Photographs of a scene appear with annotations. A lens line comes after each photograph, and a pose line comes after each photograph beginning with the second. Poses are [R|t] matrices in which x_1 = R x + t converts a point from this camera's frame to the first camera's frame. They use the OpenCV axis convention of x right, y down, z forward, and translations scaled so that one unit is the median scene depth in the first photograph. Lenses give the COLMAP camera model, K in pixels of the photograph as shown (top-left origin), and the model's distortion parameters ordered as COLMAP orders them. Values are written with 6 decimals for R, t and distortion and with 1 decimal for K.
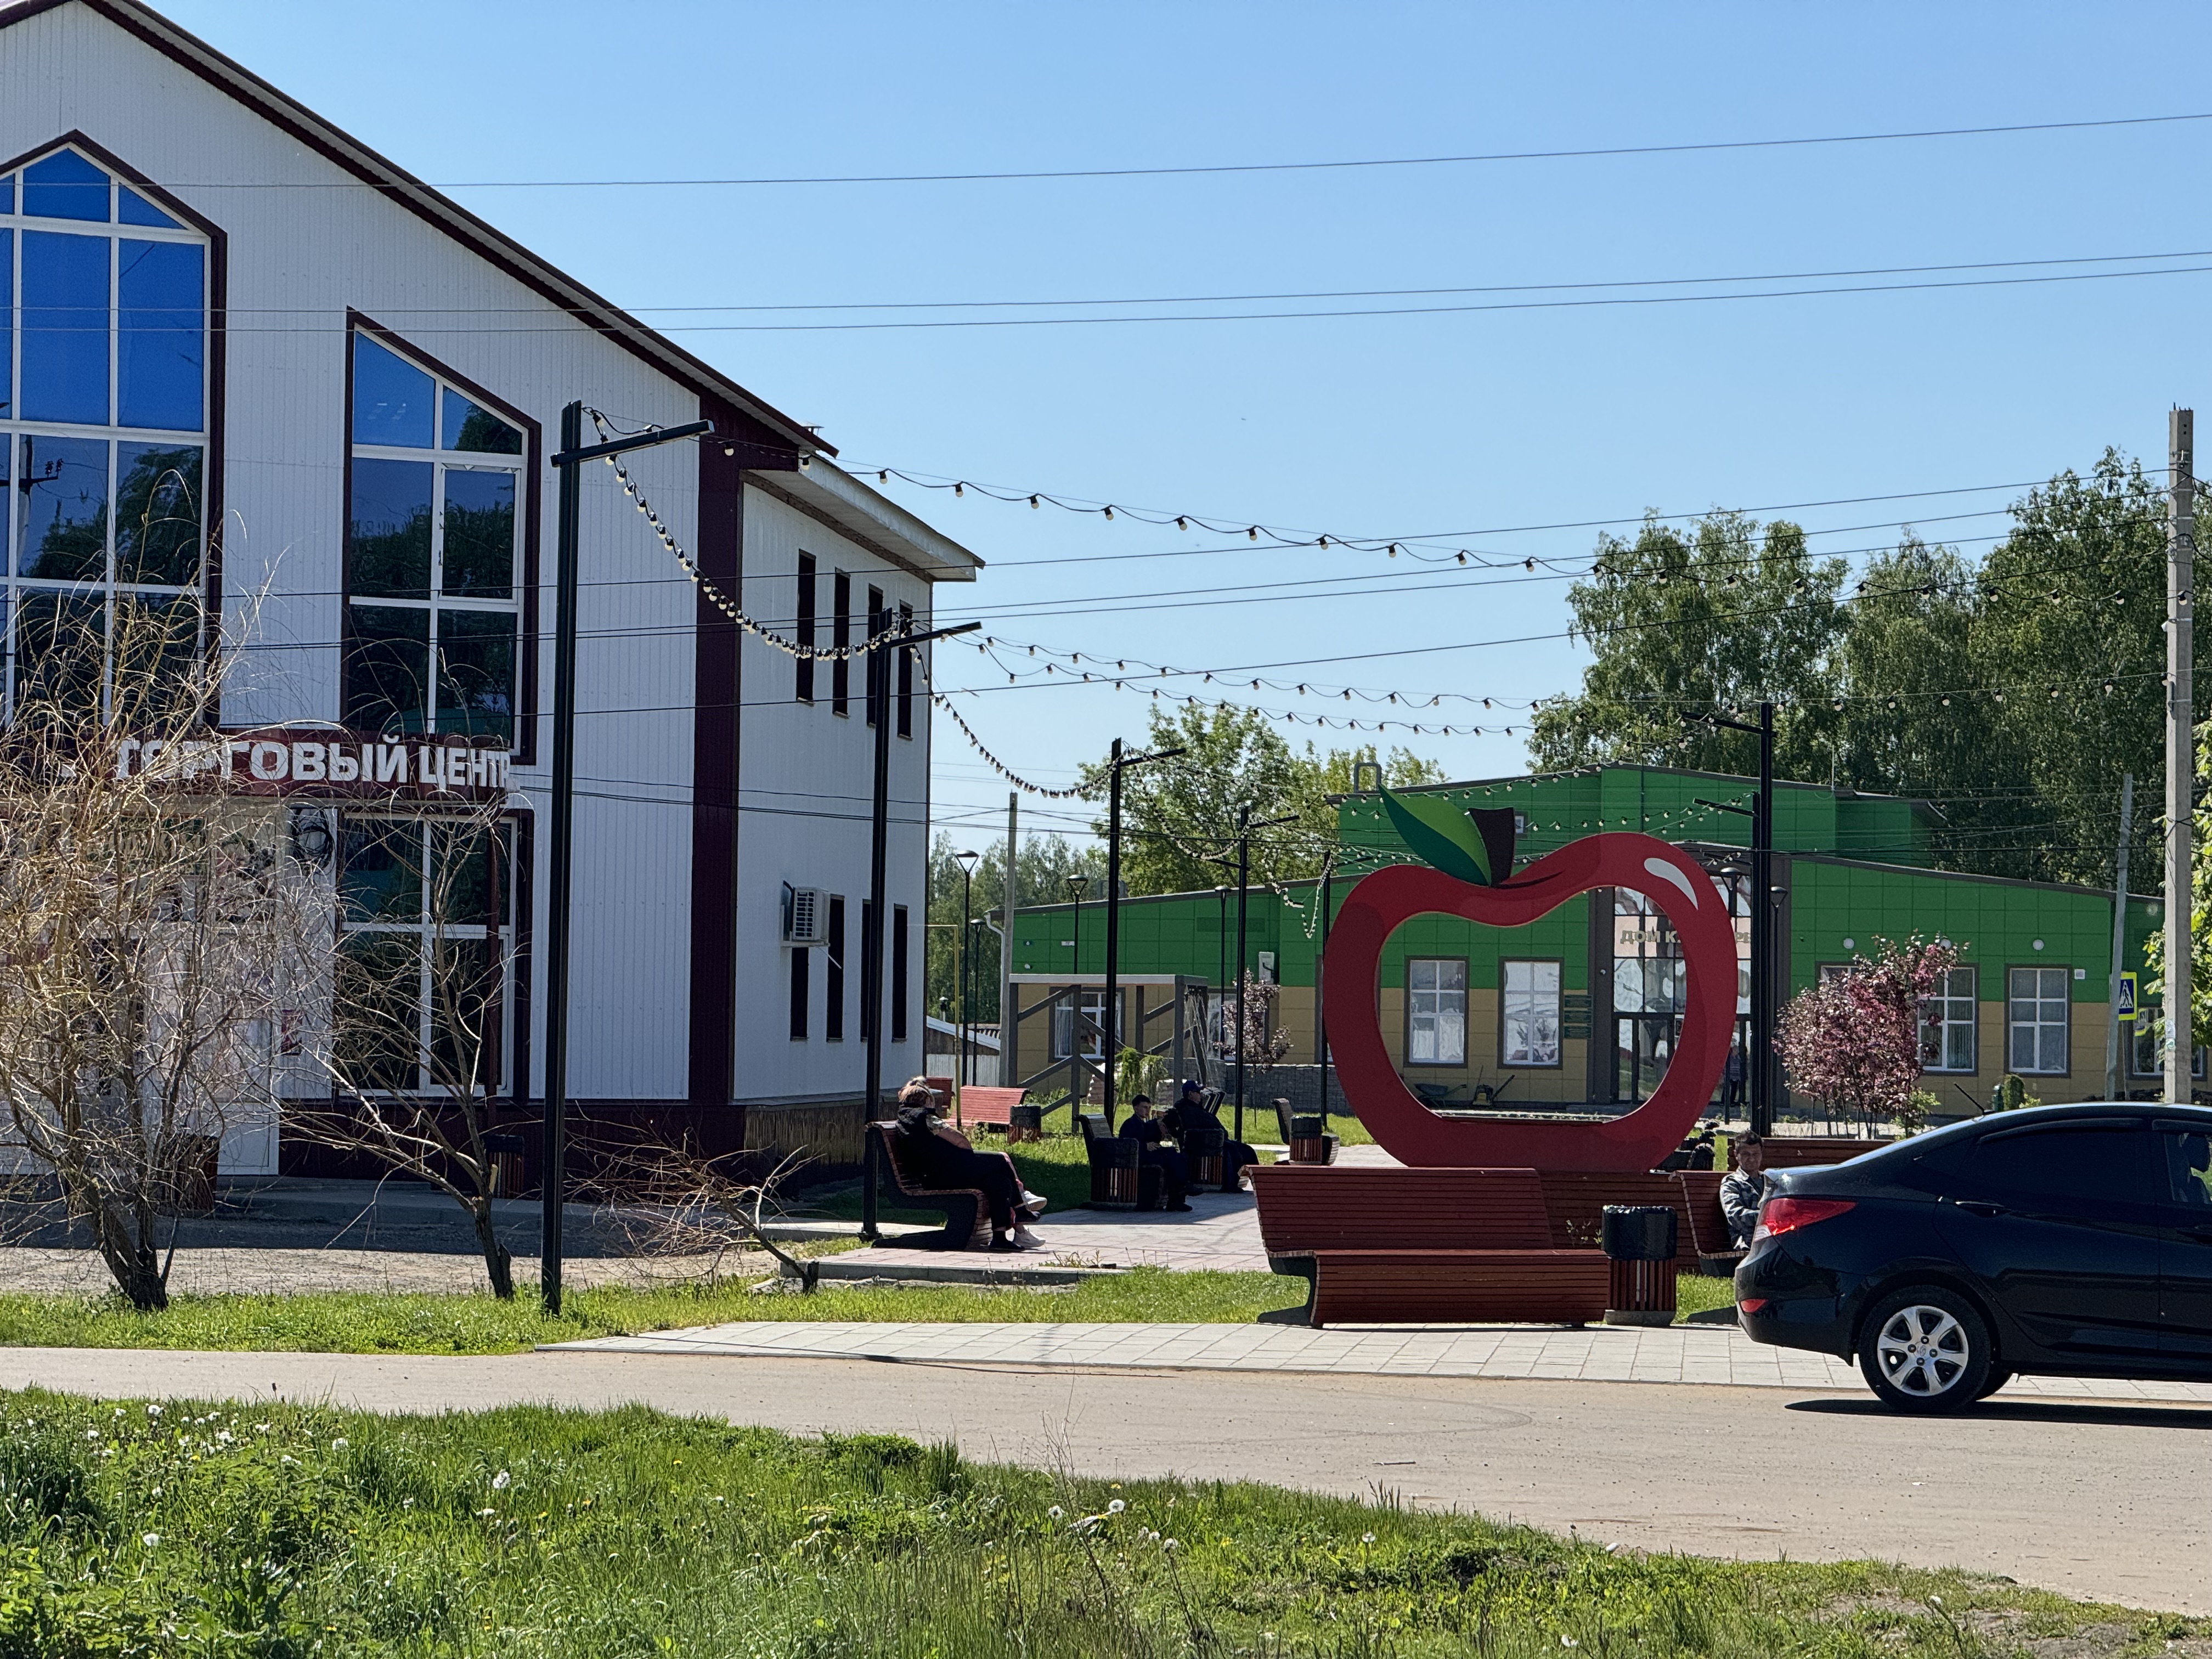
lens RADIAL K [[7799.5, 0, 1110.7], [0, 7799.5, 845.1], [0, 0, 1]] dist [0.282188, 0.000000]
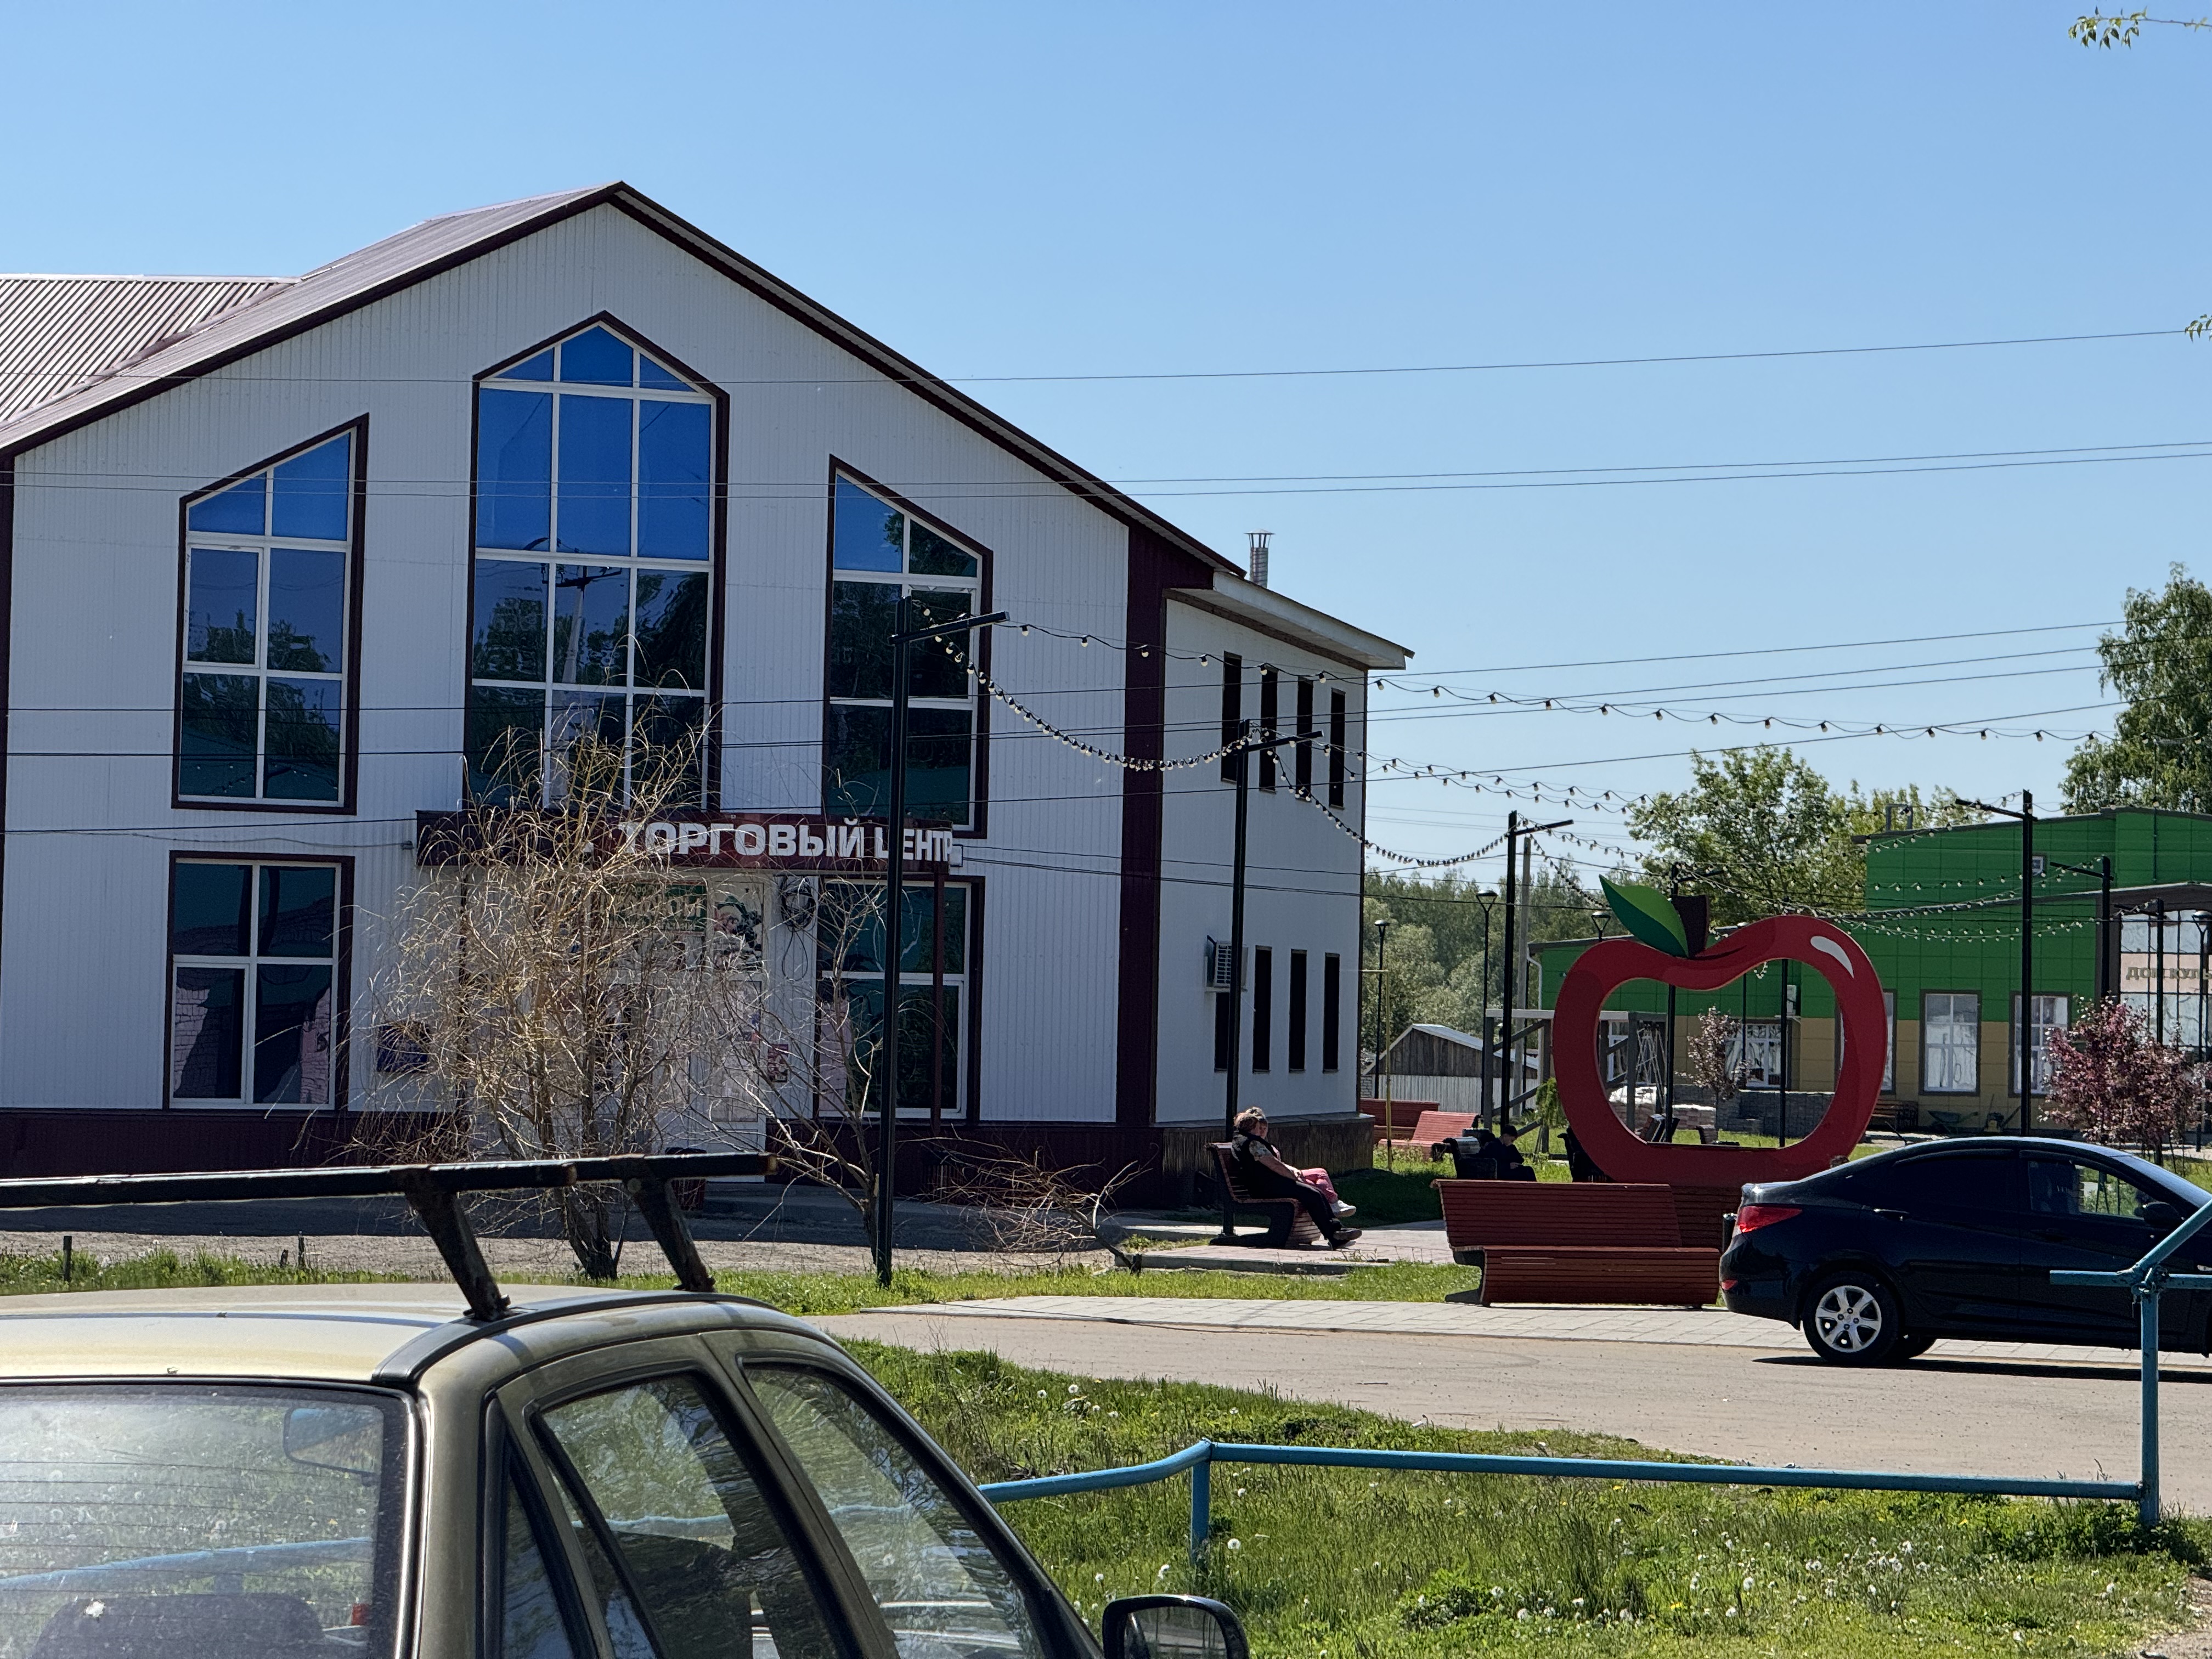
lens RADIAL K [[7799.5, 0, 1098.9], [0, 7799.5, 821.8], [0, 0, 1]] dist [0.282188, 0.000000]
pose [[0.996471, 0.004676, -0.083806, 0.044257], [-0.005128, 0.999973, -0.005173, -0.007095], [0.083780, 0.005585, 0.996469, -0.184843]]
